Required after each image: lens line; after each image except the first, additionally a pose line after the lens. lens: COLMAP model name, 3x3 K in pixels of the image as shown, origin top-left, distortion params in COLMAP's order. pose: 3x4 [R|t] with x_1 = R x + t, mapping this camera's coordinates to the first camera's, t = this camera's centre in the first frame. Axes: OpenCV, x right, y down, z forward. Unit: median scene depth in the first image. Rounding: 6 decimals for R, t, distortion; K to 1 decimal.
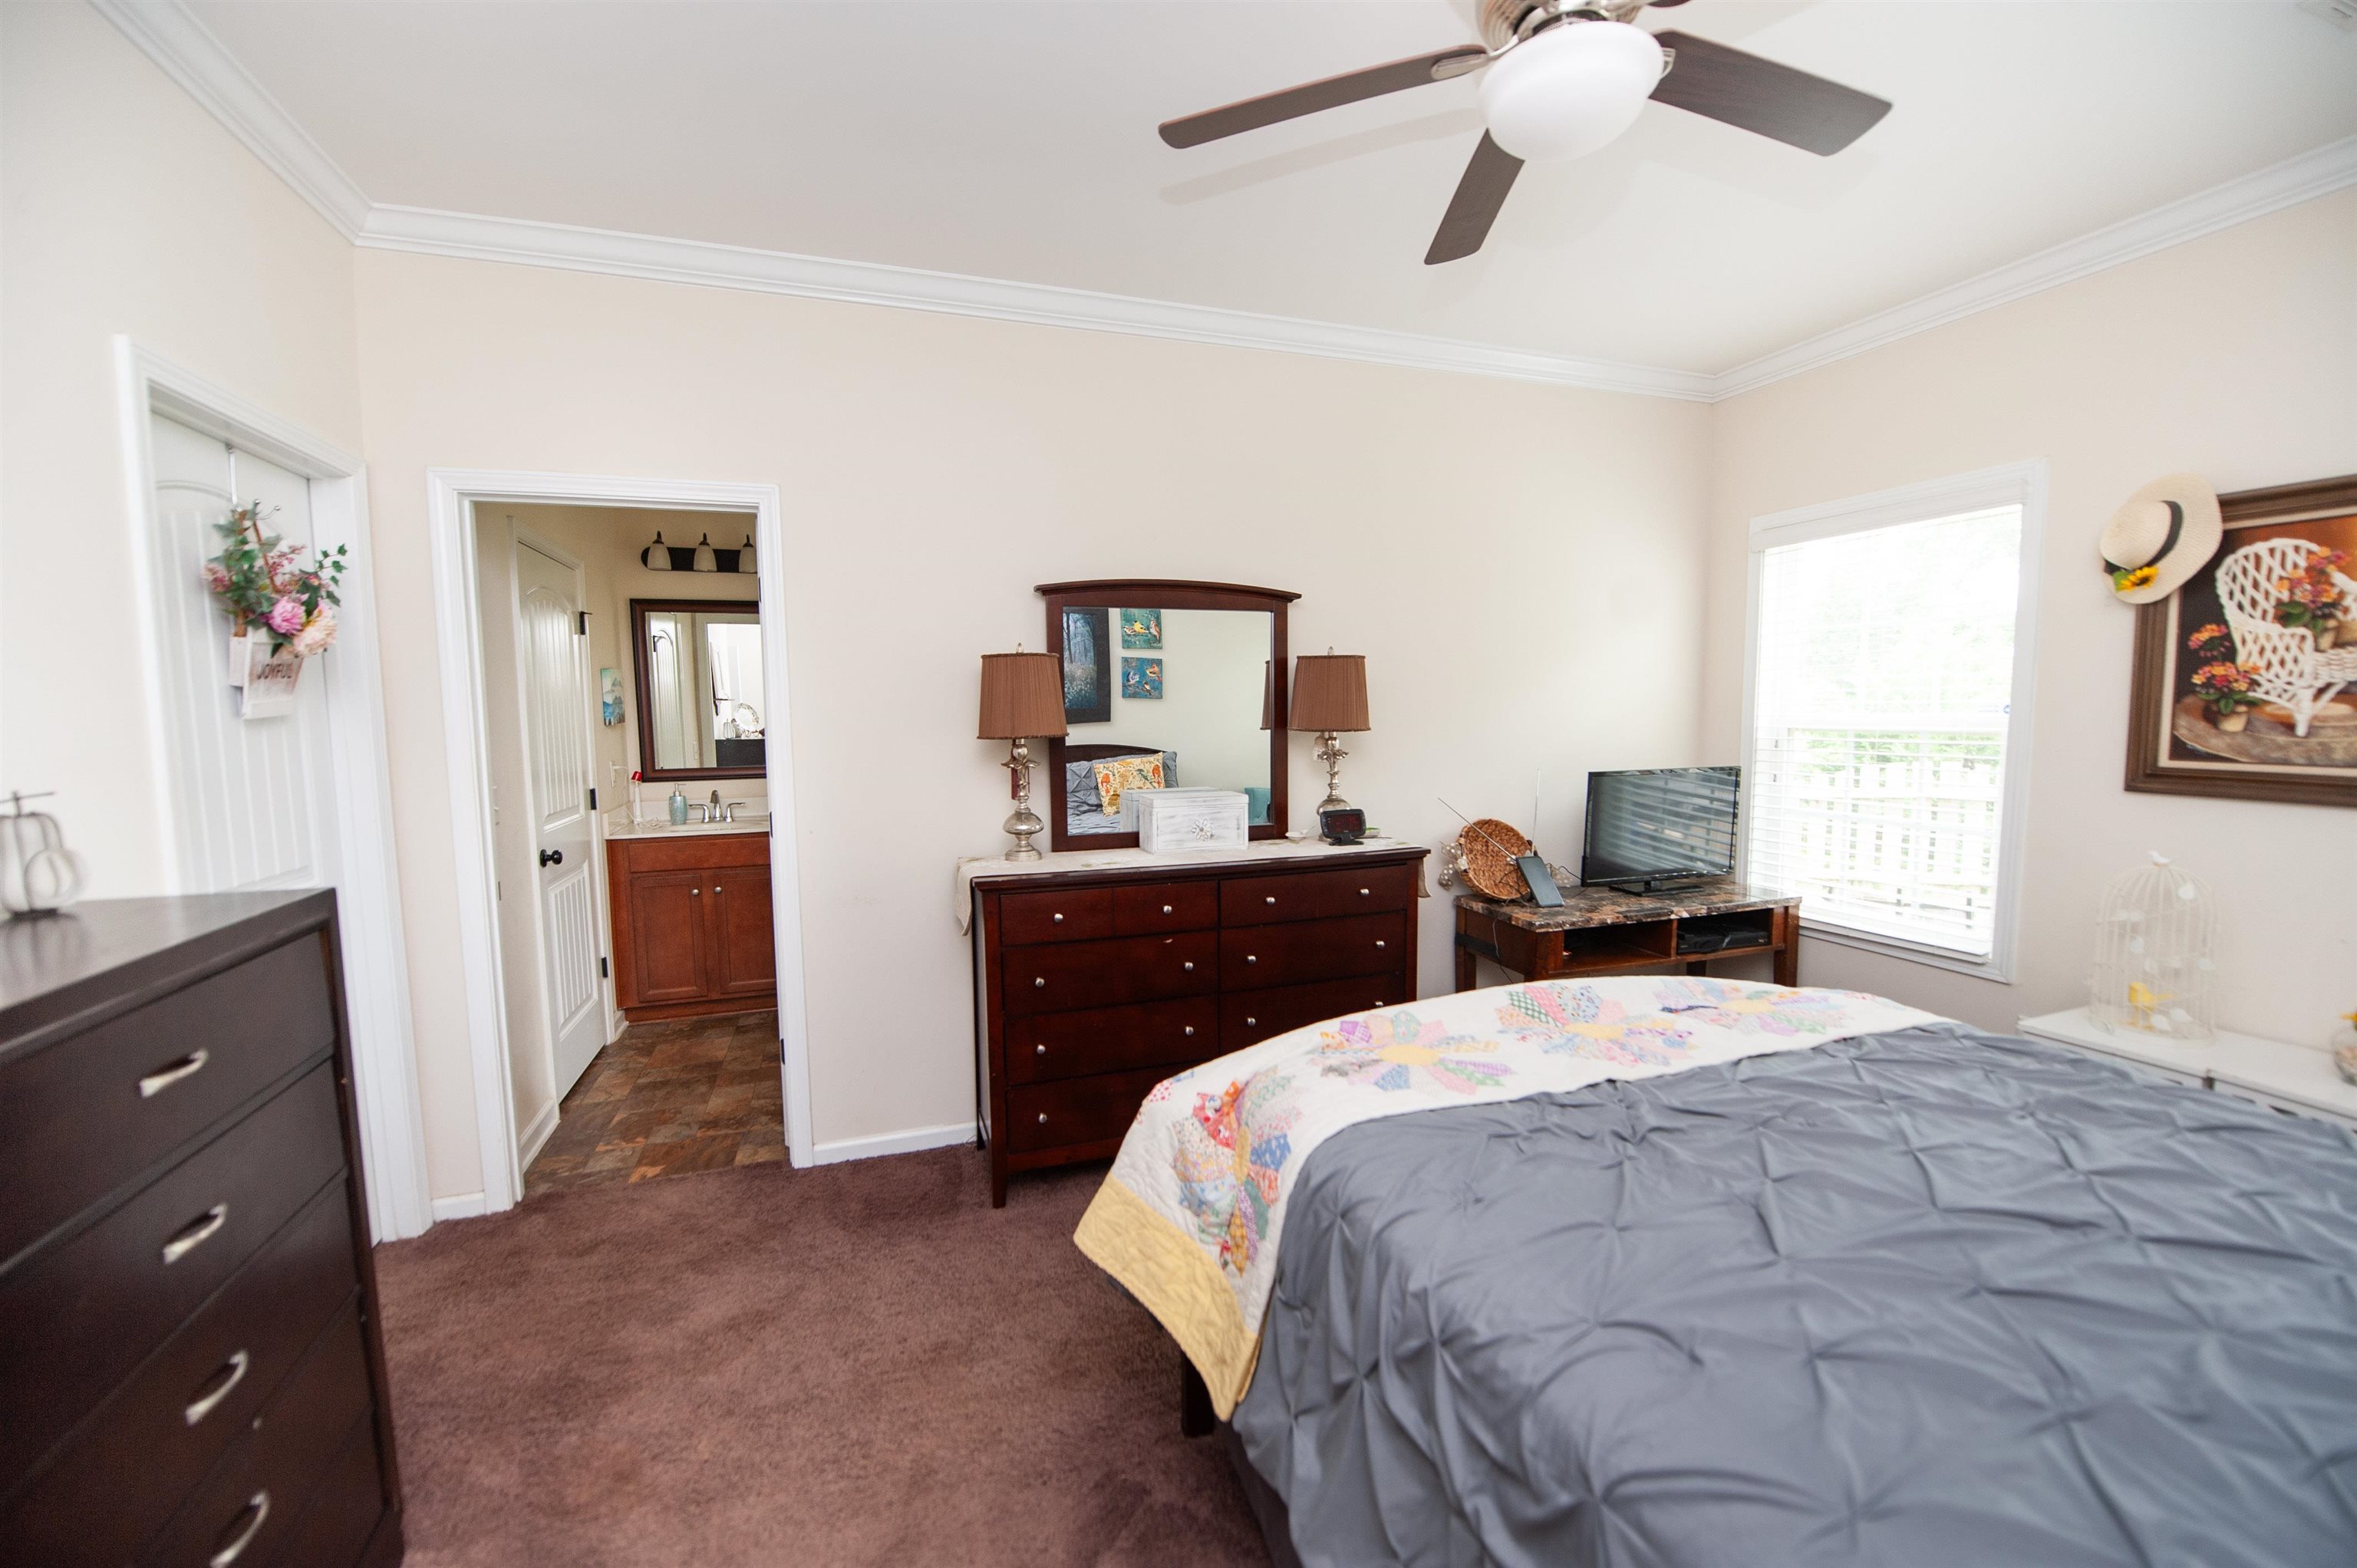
lens RADIAL K [[945.6, 0, 1180.6], [0, 945.6, 786.6], [0, 0, 1]] dist [-0.016571, -0.003593]
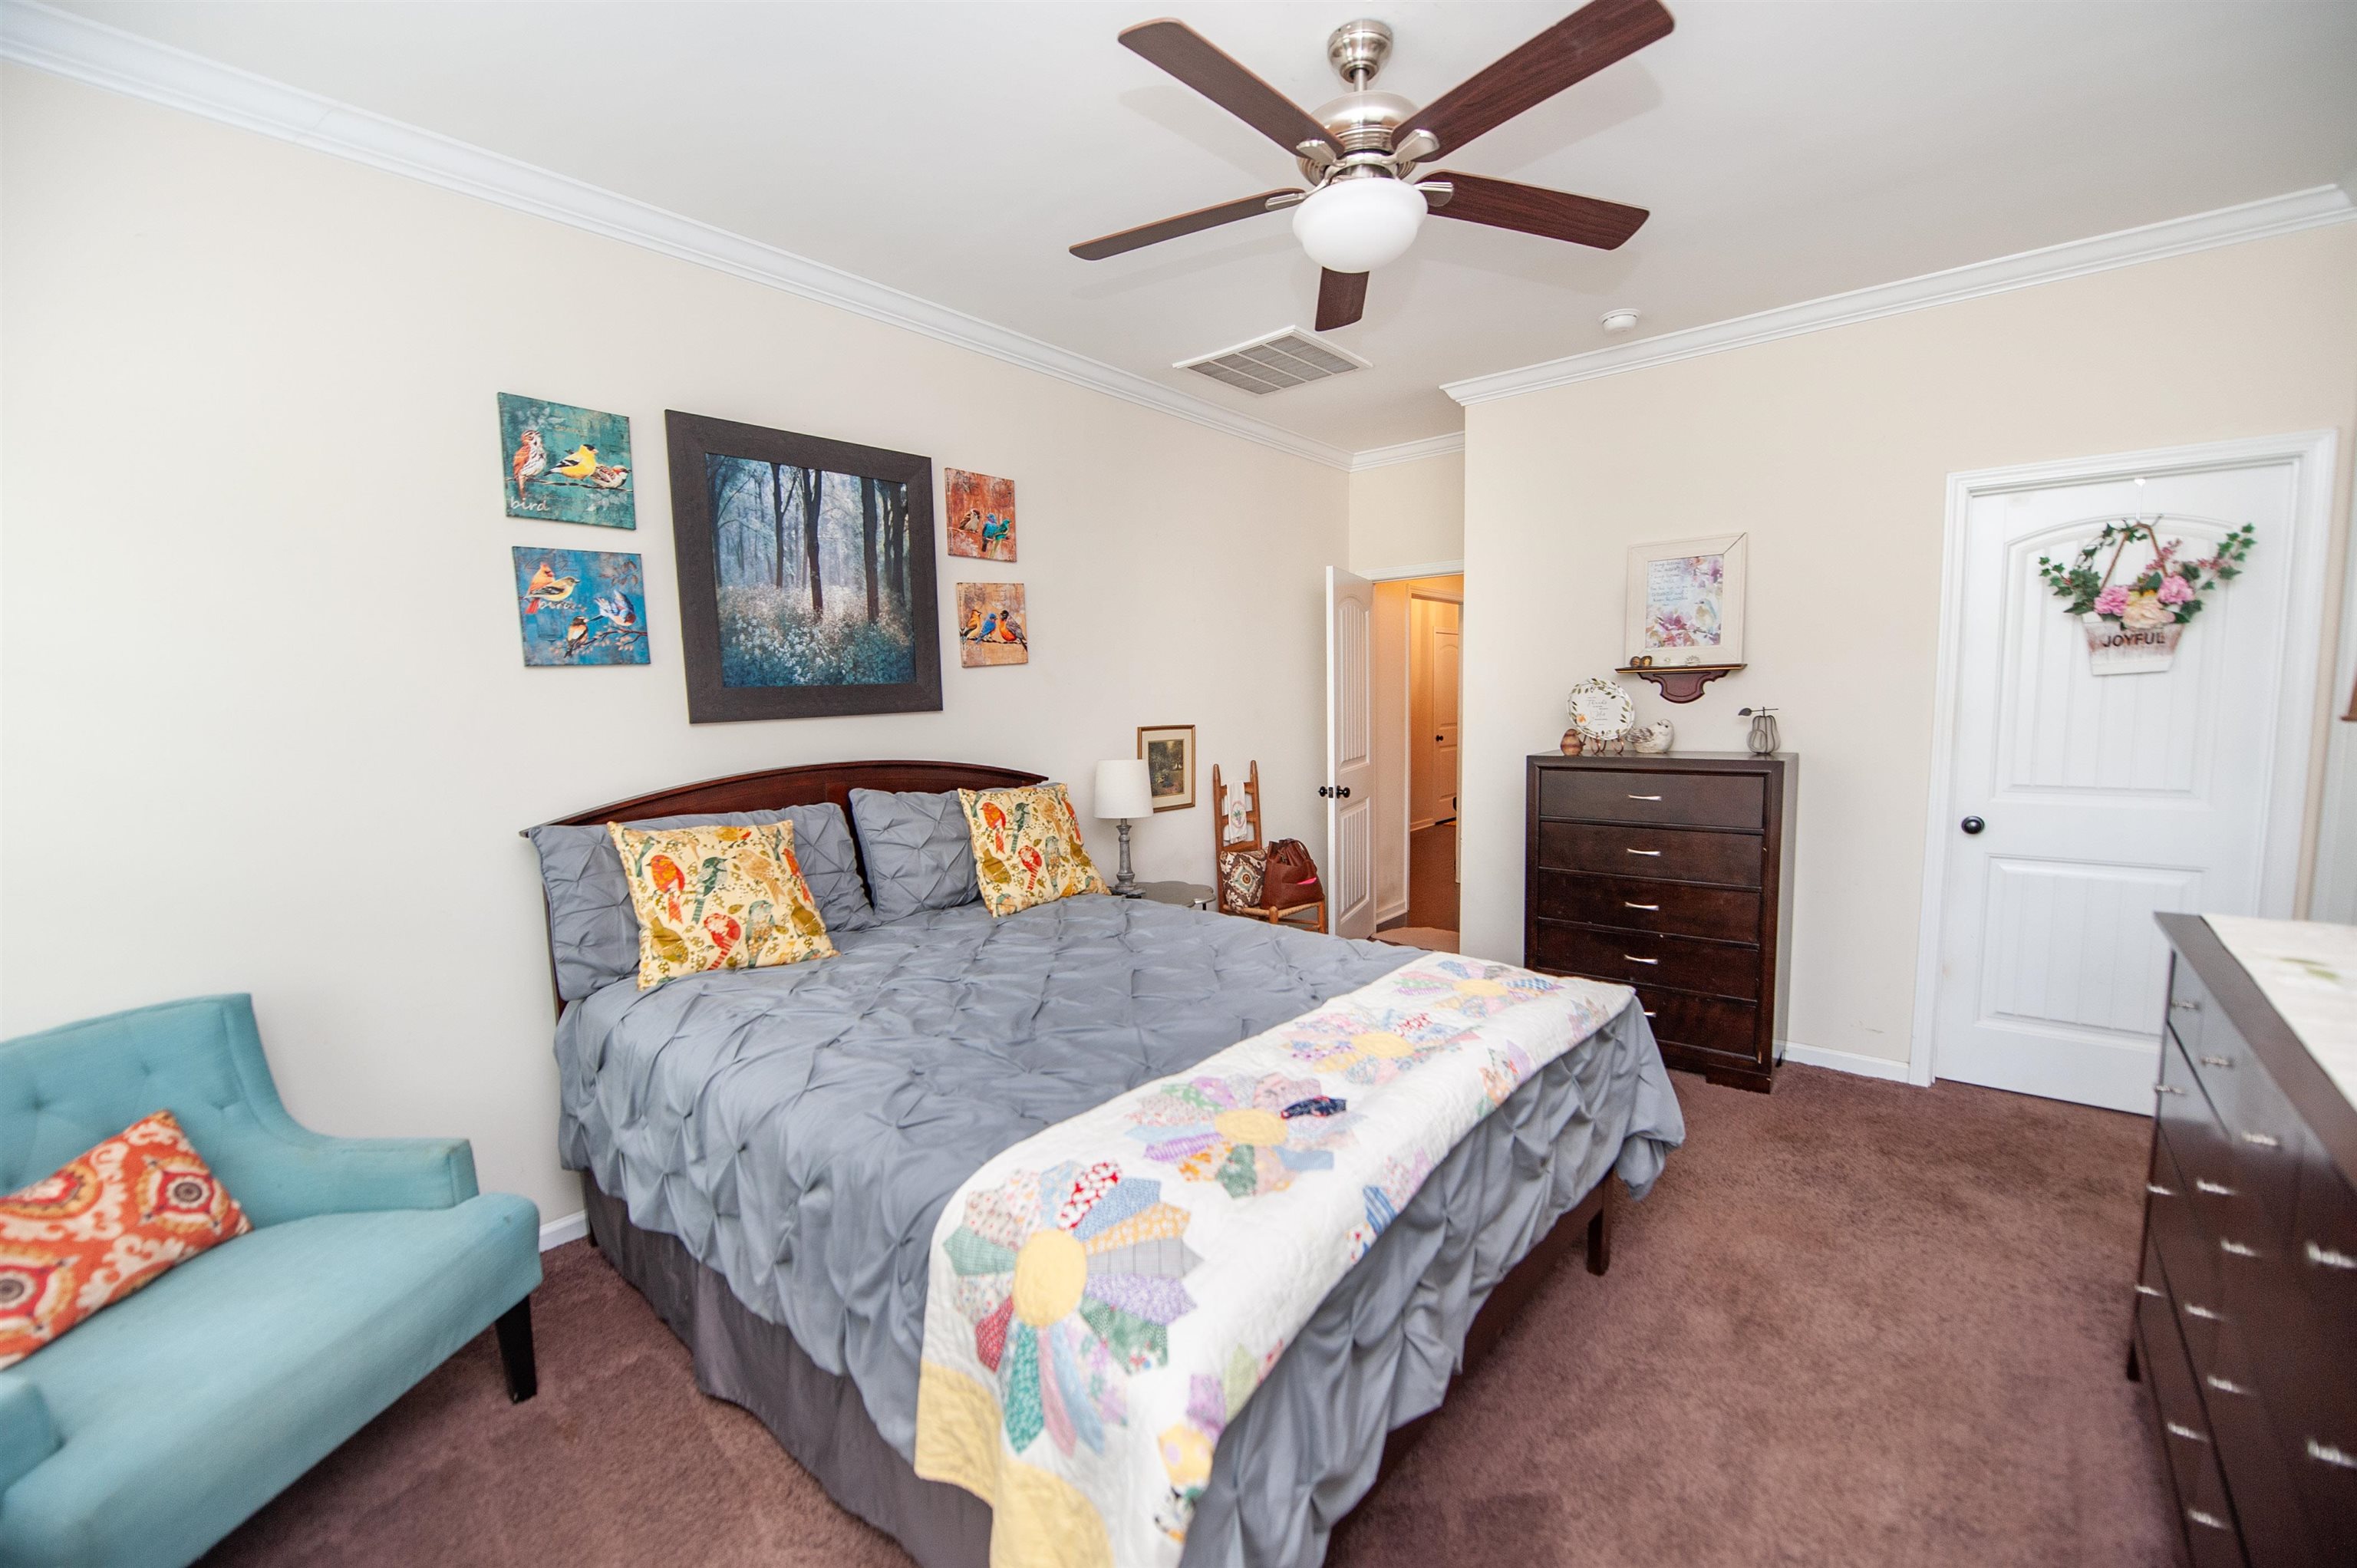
lens RADIAL K [[945.6, 0, 1180.6], [0, 945.6, 786.6], [0, 0, 1]] dist [-0.016571, -0.003593]
pose [[-0.867370, 0.074832, -0.492005, 0.795721], [-0.012160, 0.985148, 0.171275, -0.111551], [0.497515, 0.154541, -0.853578, 1.258312]]
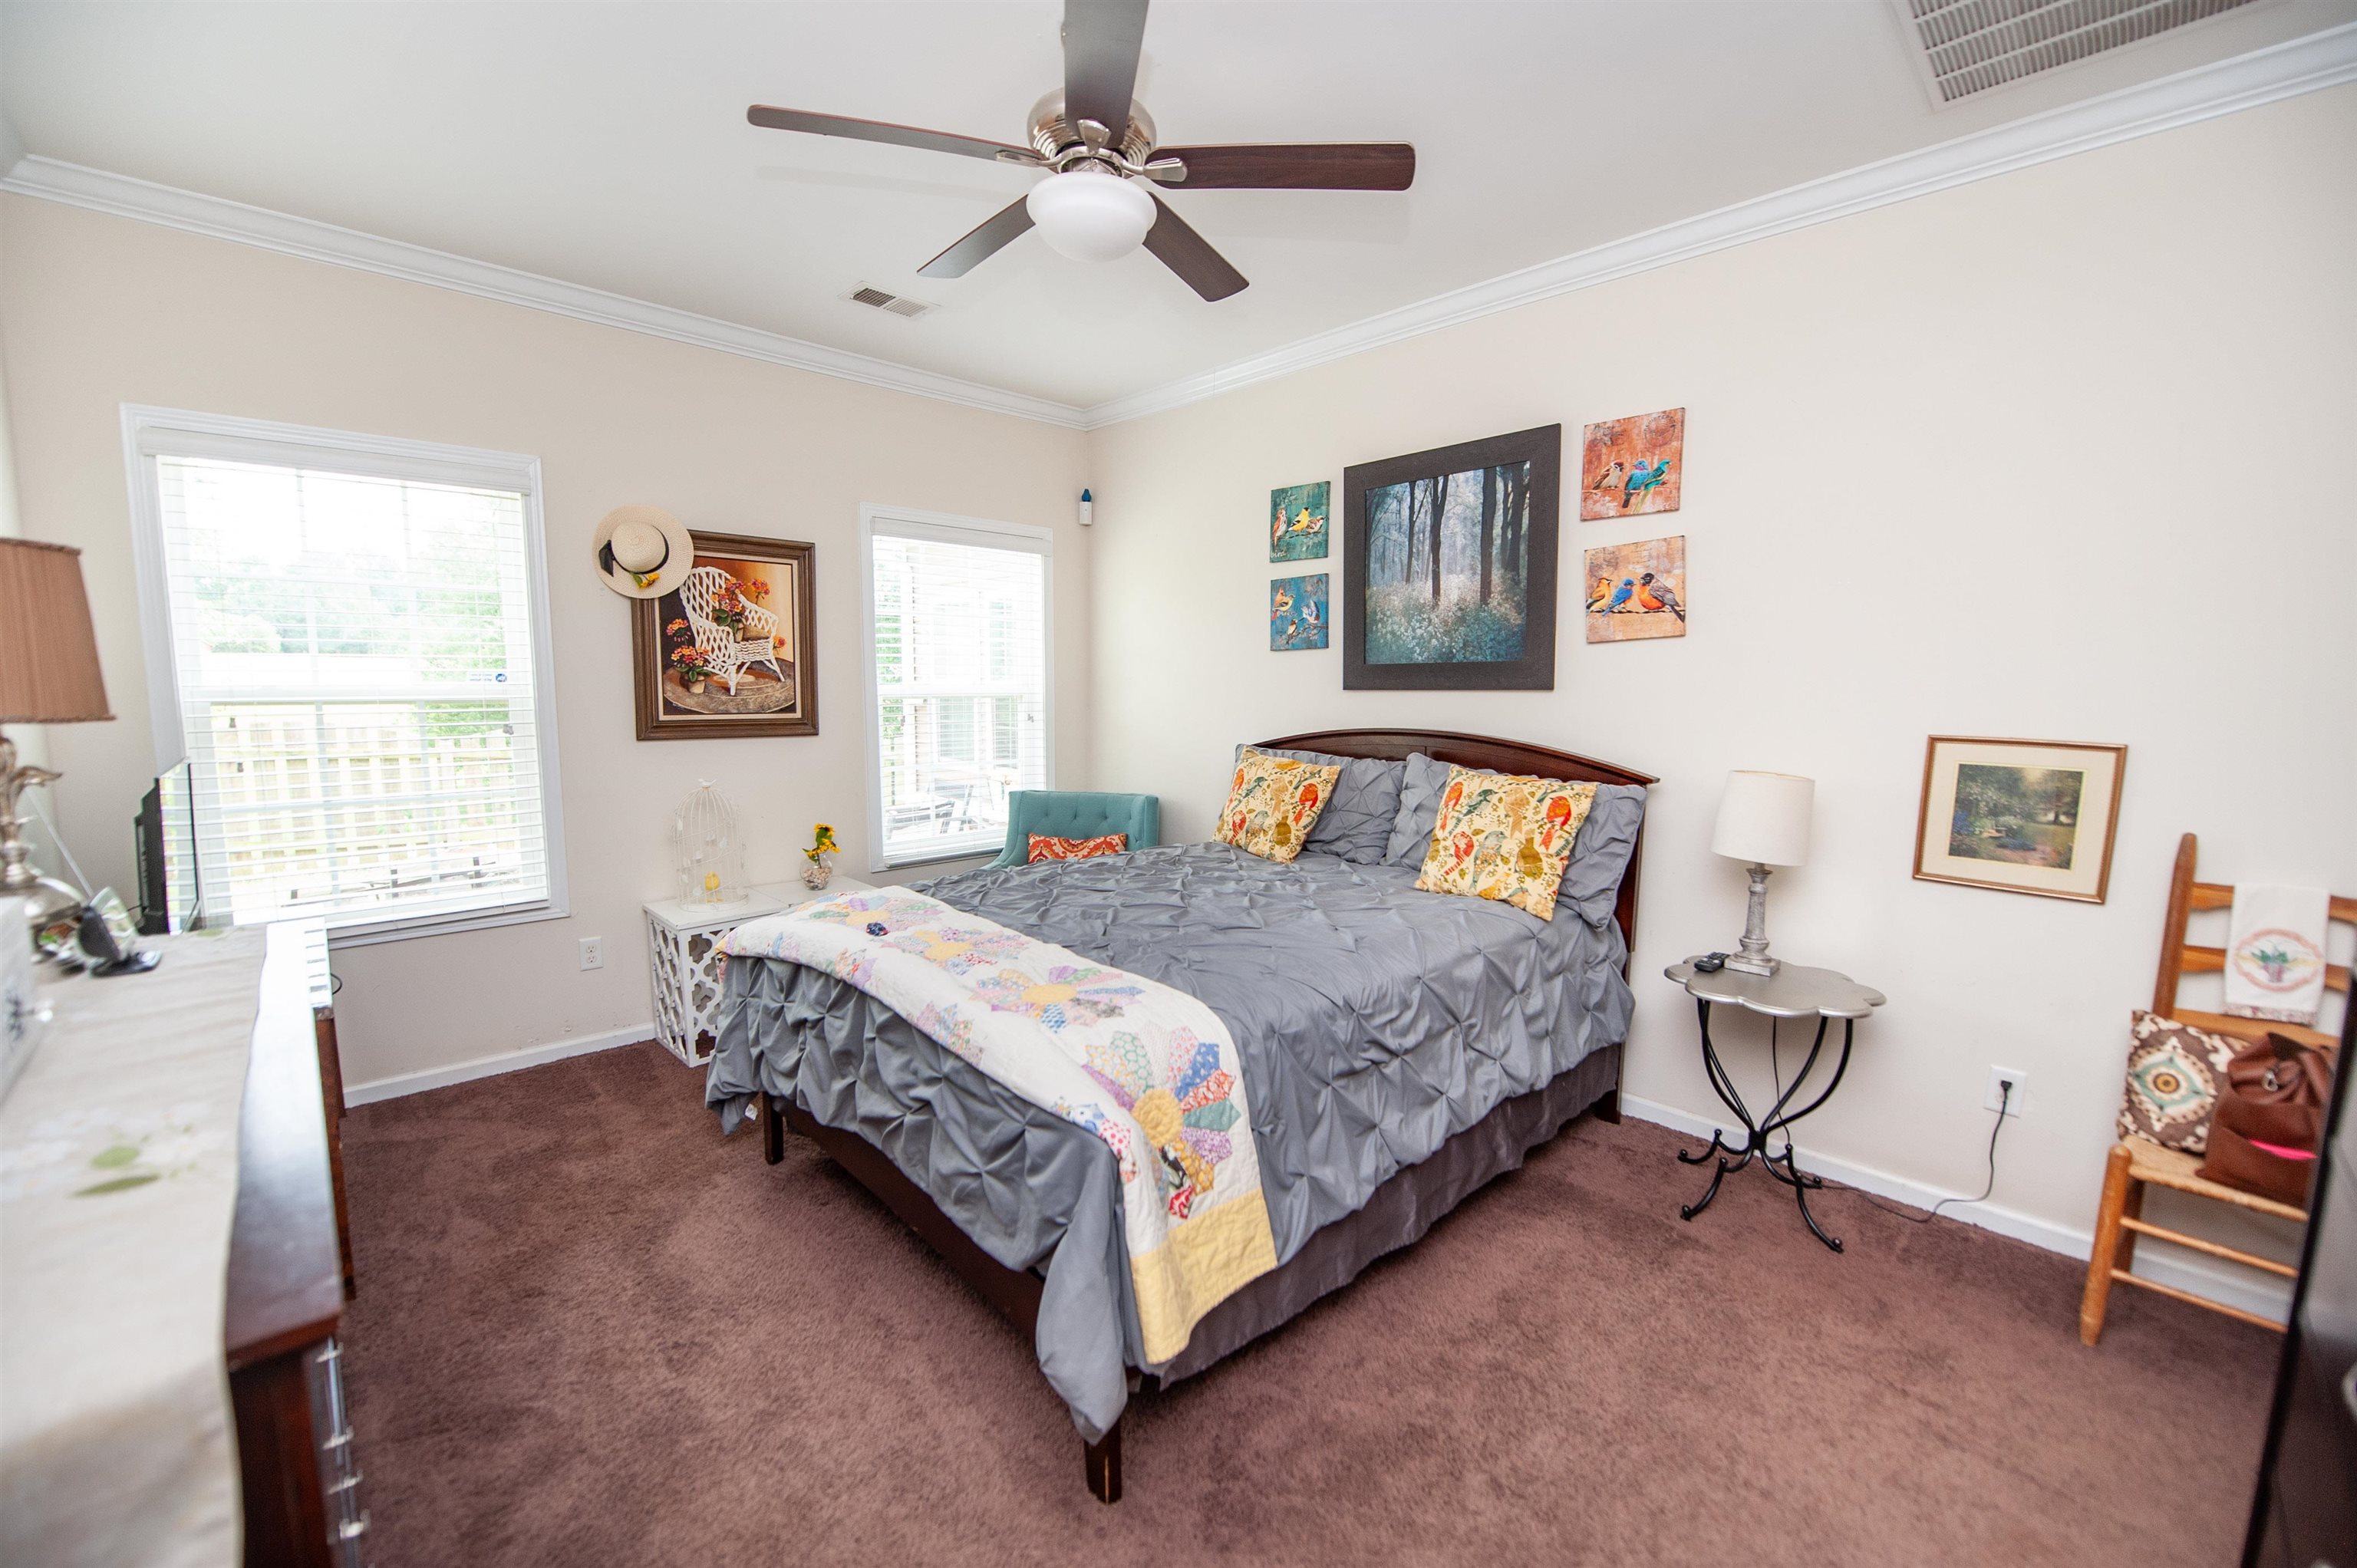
lens RADIAL K [[945.6, 0, 1180.6], [0, 945.6, 786.6], [0, 0, 1]] dist [-0.016571, -0.003593]
pose [[-0.401943, -0.100316, 0.910153, -0.564212], [0.070871, 0.987591, 0.140149, -0.068627], [-0.912918, 0.120836, -0.389846, 0.893635]]
